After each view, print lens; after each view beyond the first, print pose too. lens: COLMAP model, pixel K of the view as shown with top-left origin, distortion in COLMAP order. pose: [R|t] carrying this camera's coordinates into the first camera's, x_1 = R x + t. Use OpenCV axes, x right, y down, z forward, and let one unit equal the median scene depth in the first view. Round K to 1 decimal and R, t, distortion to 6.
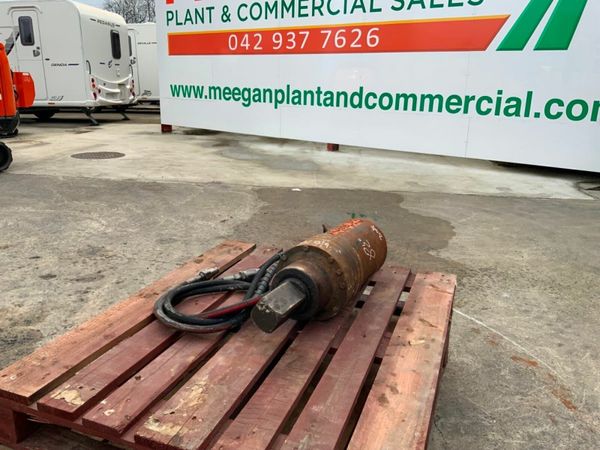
lens RADIAL K [[498.6, 0, 298.0], [0, 498.6, 225.8], [0, 0, 1]] dist [0.080138, -0.171378]
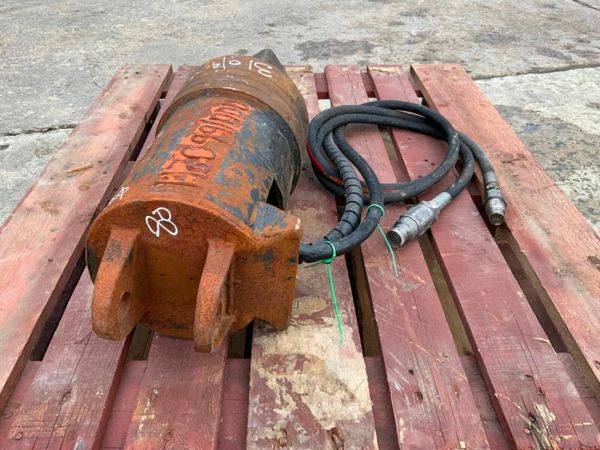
lens RADIAL K [[498.6, 0, 298.0], [0, 498.6, 225.8], [0, 0, 1]] dist [0.080138, -0.171378]
pose [[-0.928148, 0.197629, -0.315412, 0.193619], [-0.131893, 0.617787, 0.775205, -0.309652], [0.348061, 0.761105, -0.547332, 1.570824]]
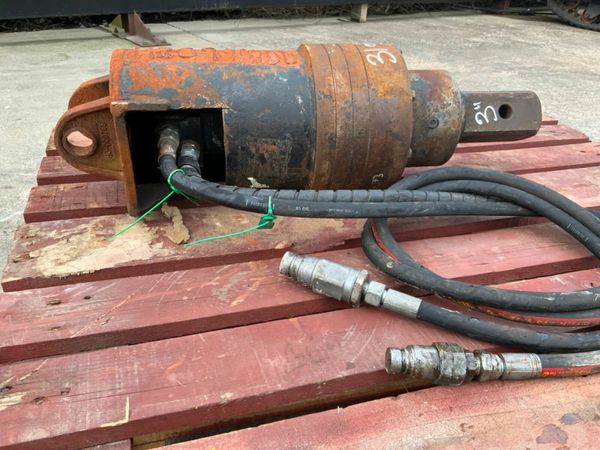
lens RADIAL K [[498.6, 0, 298.0], [0, 498.6, 225.8], [0, 0, 1]] dist [0.080138, -0.171378]
pose [[-0.603836, -0.441587, 0.663613, -0.369948], [0.164006, 0.745886, 0.645566, -0.185573], [-0.780054, 0.498653, -0.377970, 1.452904]]
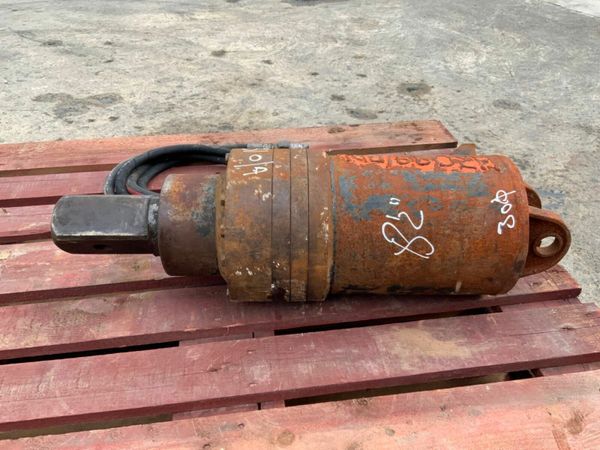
lens RADIAL K [[498.6, 0, 298.0], [0, 498.6, 225.8], [0, 0, 1]] dist [0.080138, -0.171378]
pose [[0.477086, 0.489262, -0.730076, 0.475661], [-0.235519, 0.871502, 0.430133, -0.135559], [0.846711, -0.033264, 0.531012, 0.838629]]
